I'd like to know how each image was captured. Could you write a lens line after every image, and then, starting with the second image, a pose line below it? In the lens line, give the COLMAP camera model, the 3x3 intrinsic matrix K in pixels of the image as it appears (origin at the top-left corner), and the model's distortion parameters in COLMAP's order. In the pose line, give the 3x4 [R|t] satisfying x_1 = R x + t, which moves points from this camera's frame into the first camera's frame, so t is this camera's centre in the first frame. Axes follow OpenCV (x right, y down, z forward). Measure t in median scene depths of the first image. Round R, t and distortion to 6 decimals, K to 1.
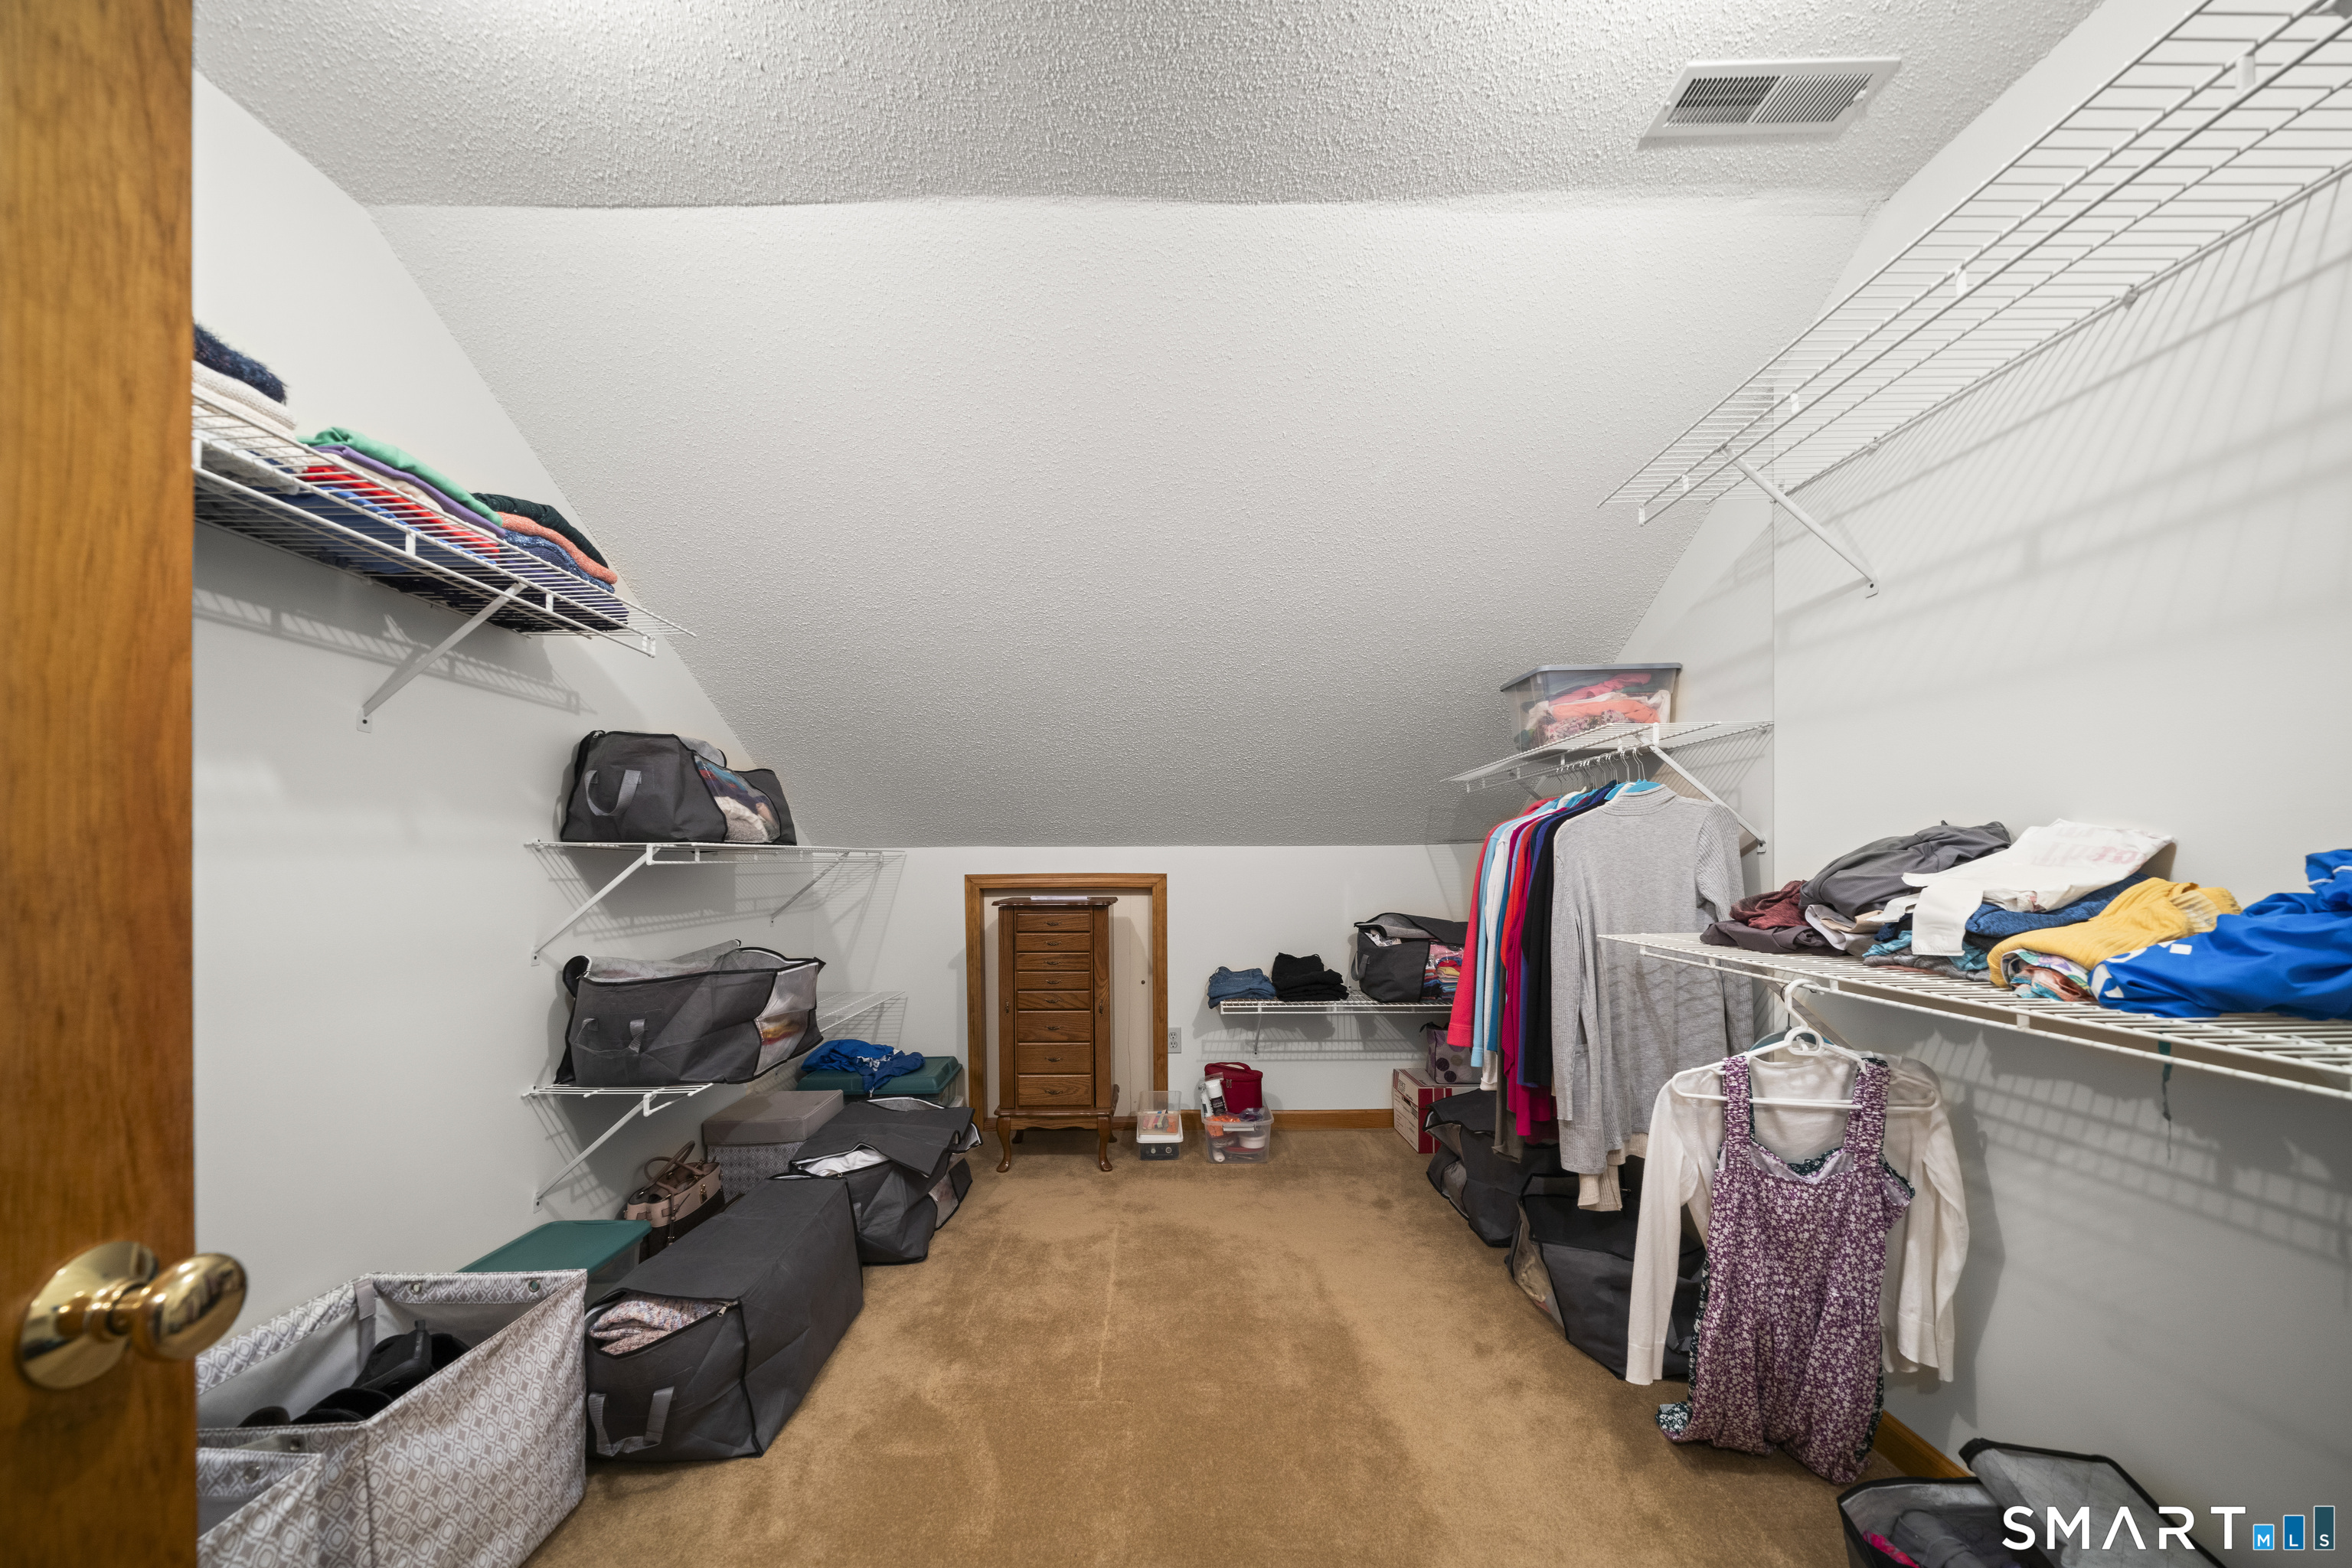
lens RADIAL K [[825.0, 0, 1175.5], [0, 825.0, 831.2], [0, 0, 1]] dist [-0.001969, -0.000194]
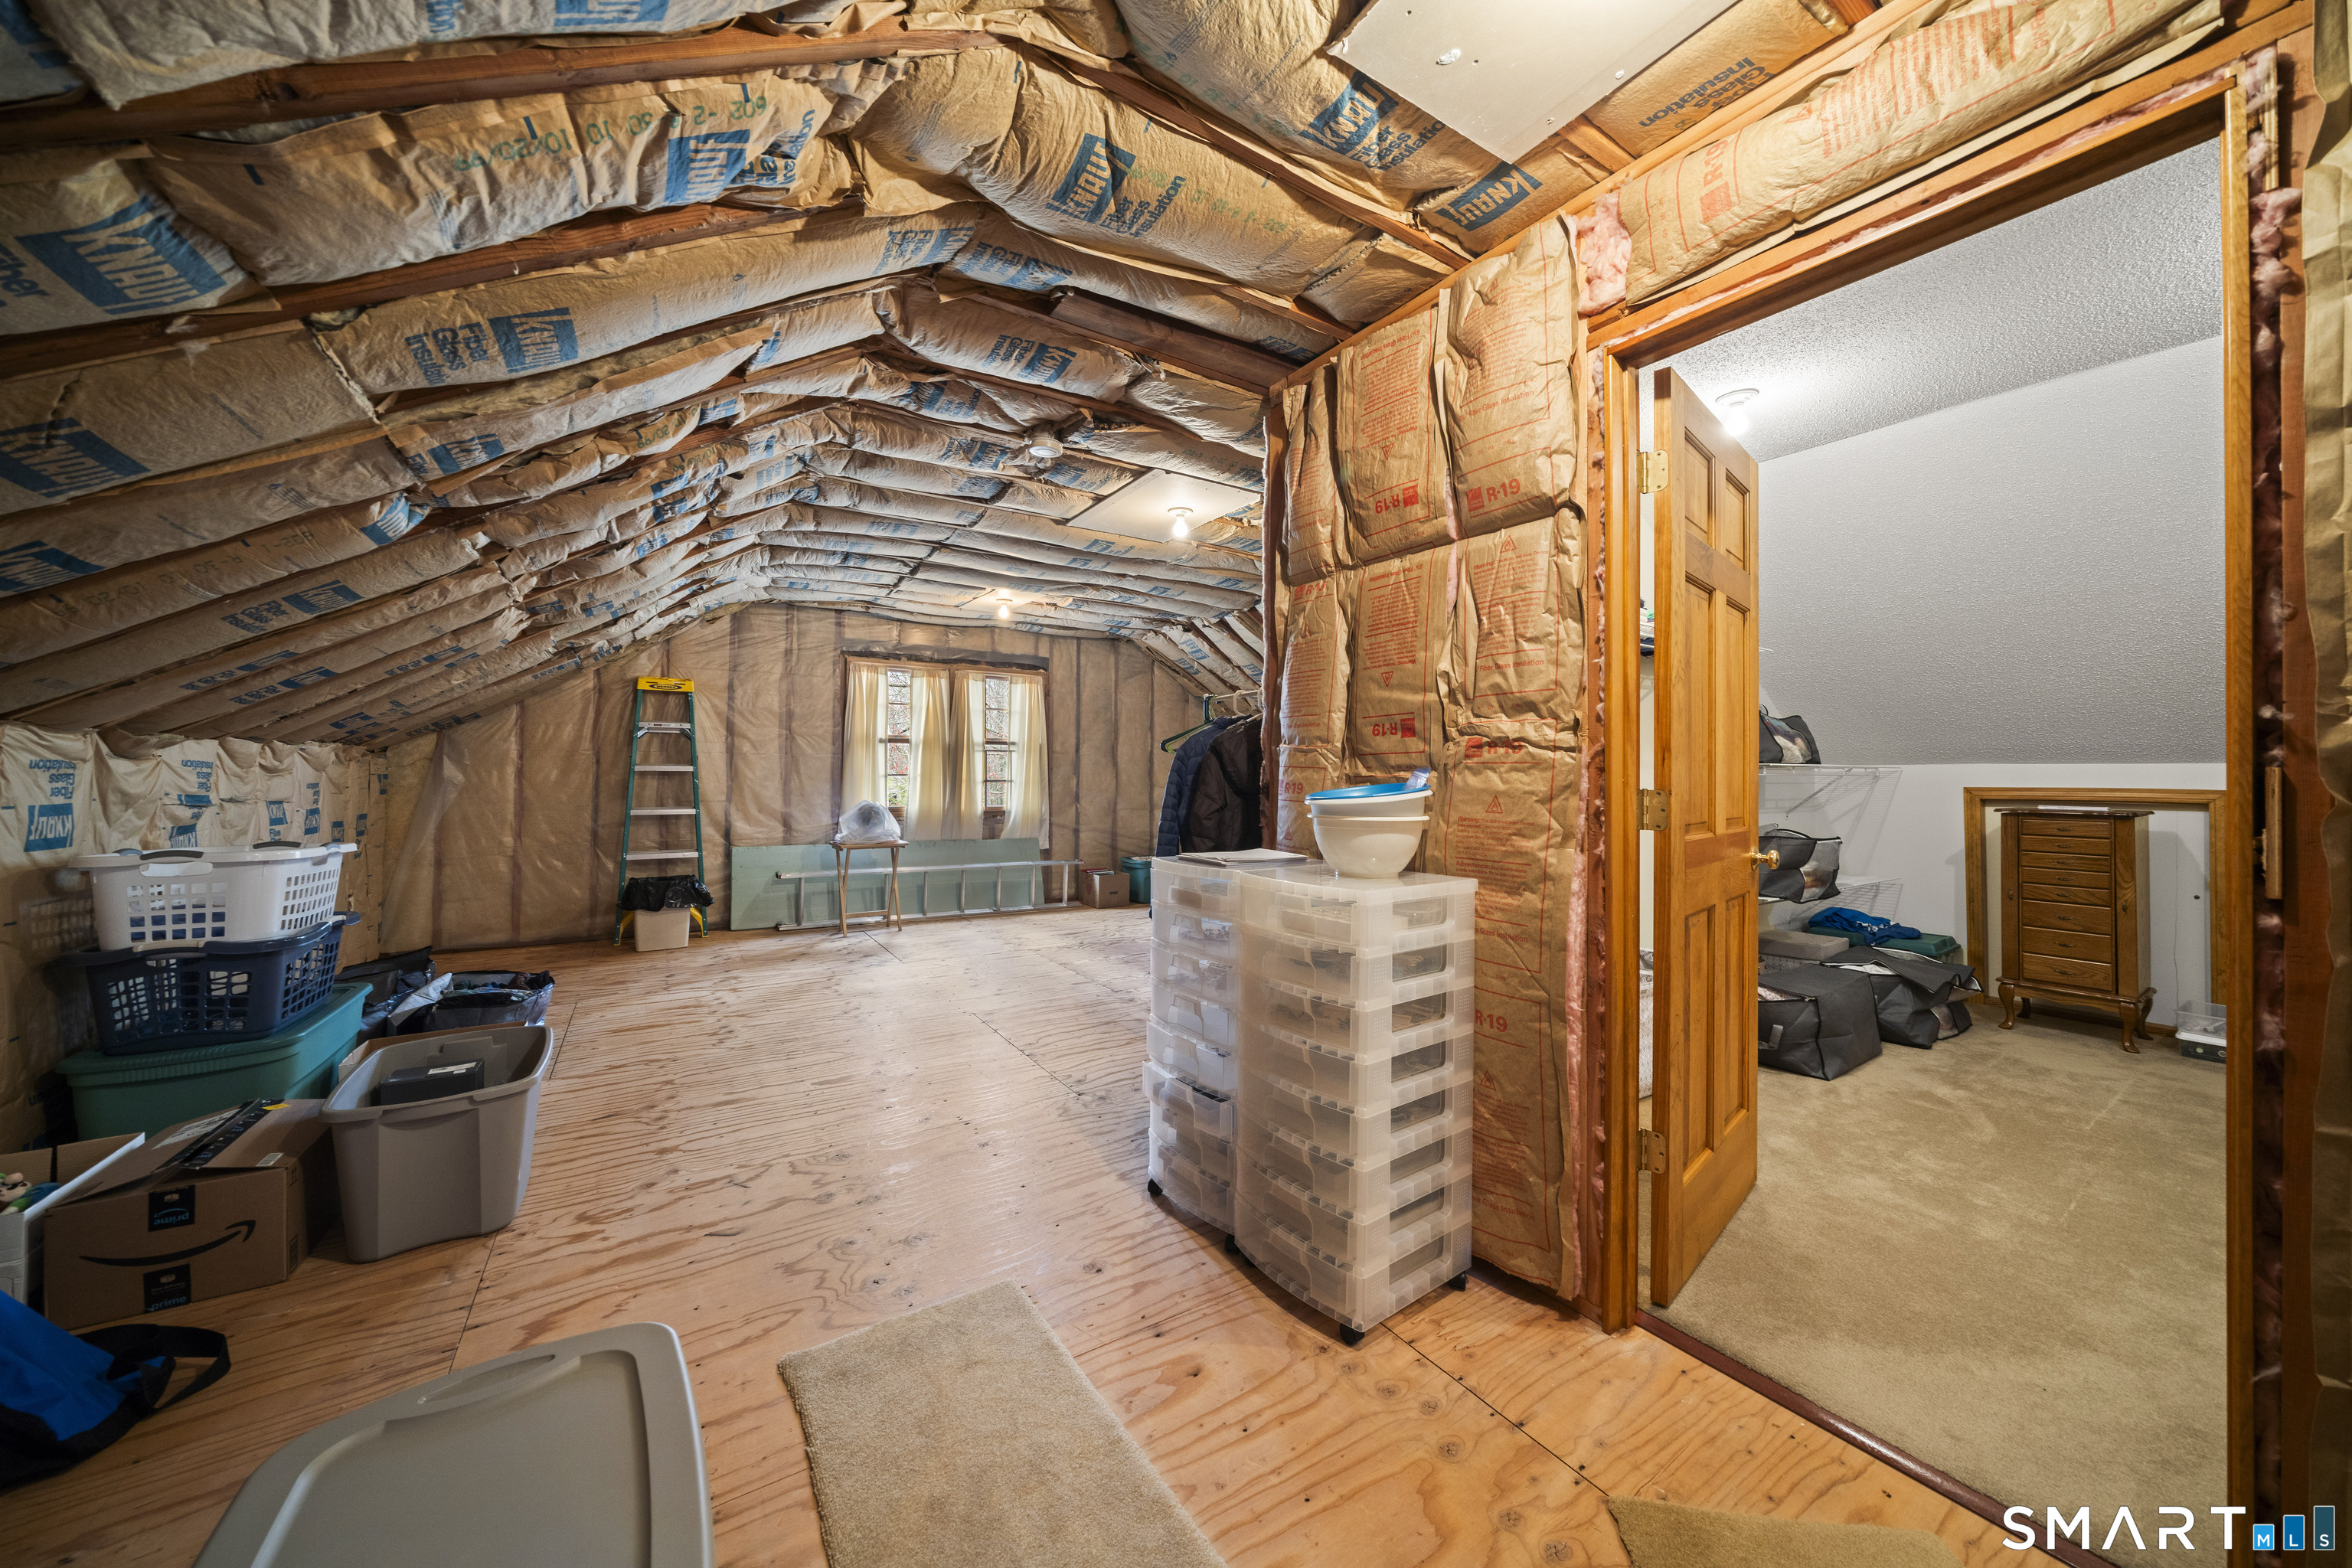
lens RADIAL K [[815.1, 0, 1177.5], [0, 815.1, 775.7], [0, 0, 1]] dist [-0.013518, -0.000050]
pose [[0.527635, 0.005451, -0.849453, 0.153970], [0.021822, 0.999562, 0.019969, -0.014532], [0.849191, -0.029073, 0.527286, -0.668640]]
